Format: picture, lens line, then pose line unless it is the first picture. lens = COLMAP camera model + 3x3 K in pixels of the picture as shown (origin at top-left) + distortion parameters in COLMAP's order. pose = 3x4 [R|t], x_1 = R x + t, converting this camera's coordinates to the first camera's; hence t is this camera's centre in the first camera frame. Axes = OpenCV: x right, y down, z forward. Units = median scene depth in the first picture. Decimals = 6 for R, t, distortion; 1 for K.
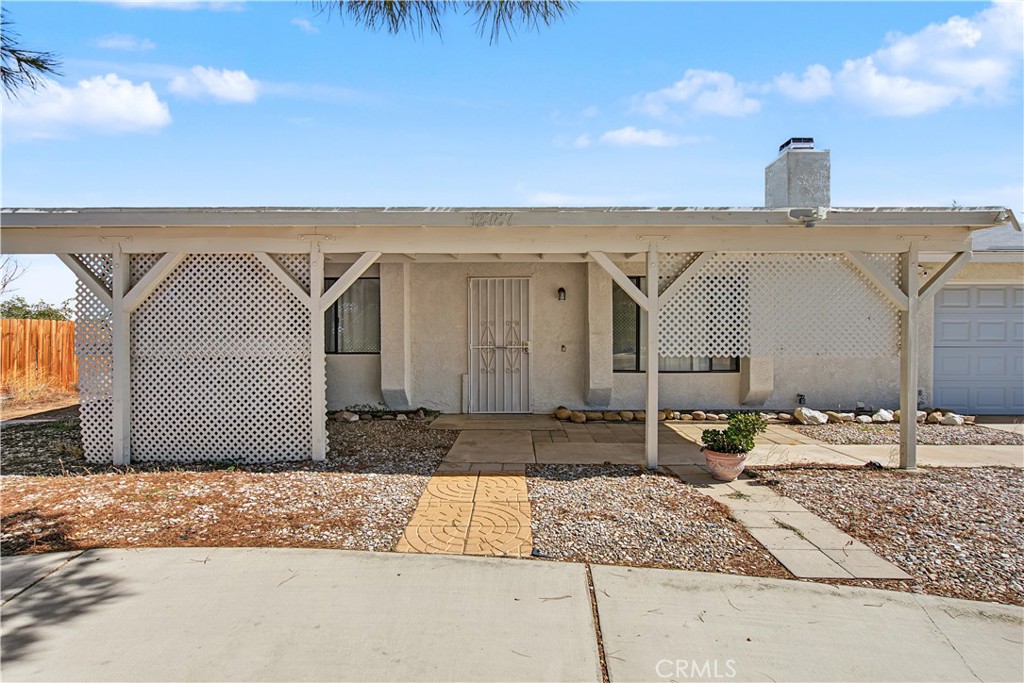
lens RADIAL K [[477.2, 0, 509.3], [0, 477.2, 343.6], [0, 0, 1]] dist [-0.021843, 0.001417]
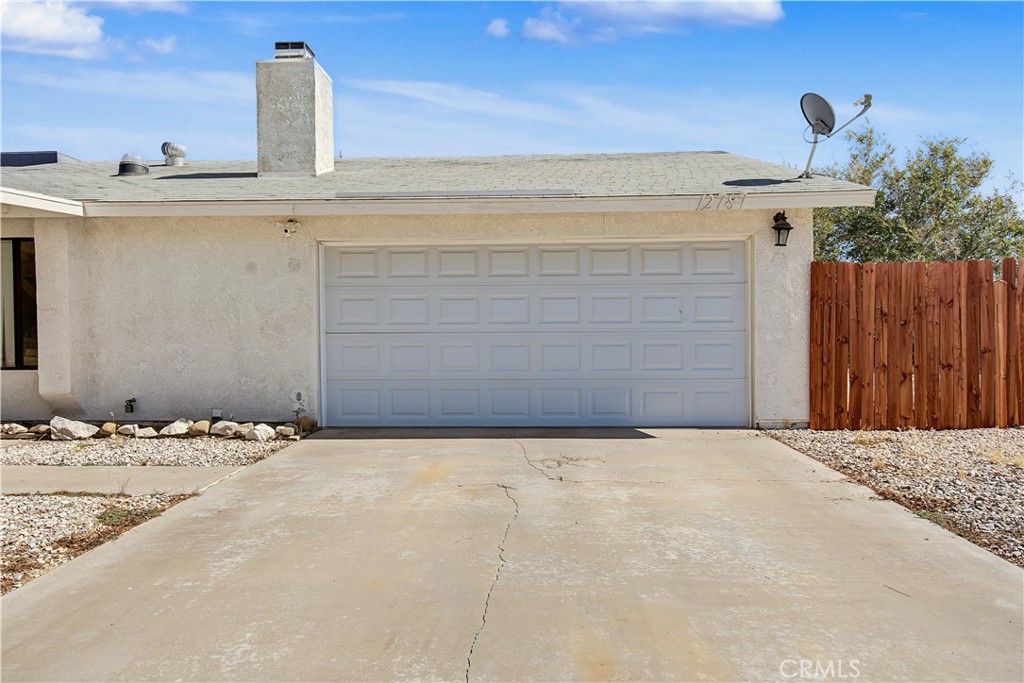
lens RADIAL K [[684.4, 0, 518.5], [0, 684.4, 334.6], [0, 0, 1]] dist [-0.007442, -0.001176]
pose [[0.999805, -0.007136, -0.018403, 1.238618], [0.007291, 0.999939, 0.008355, 0.002713], [0.018342, -0.008488, 0.999796, -0.046876]]
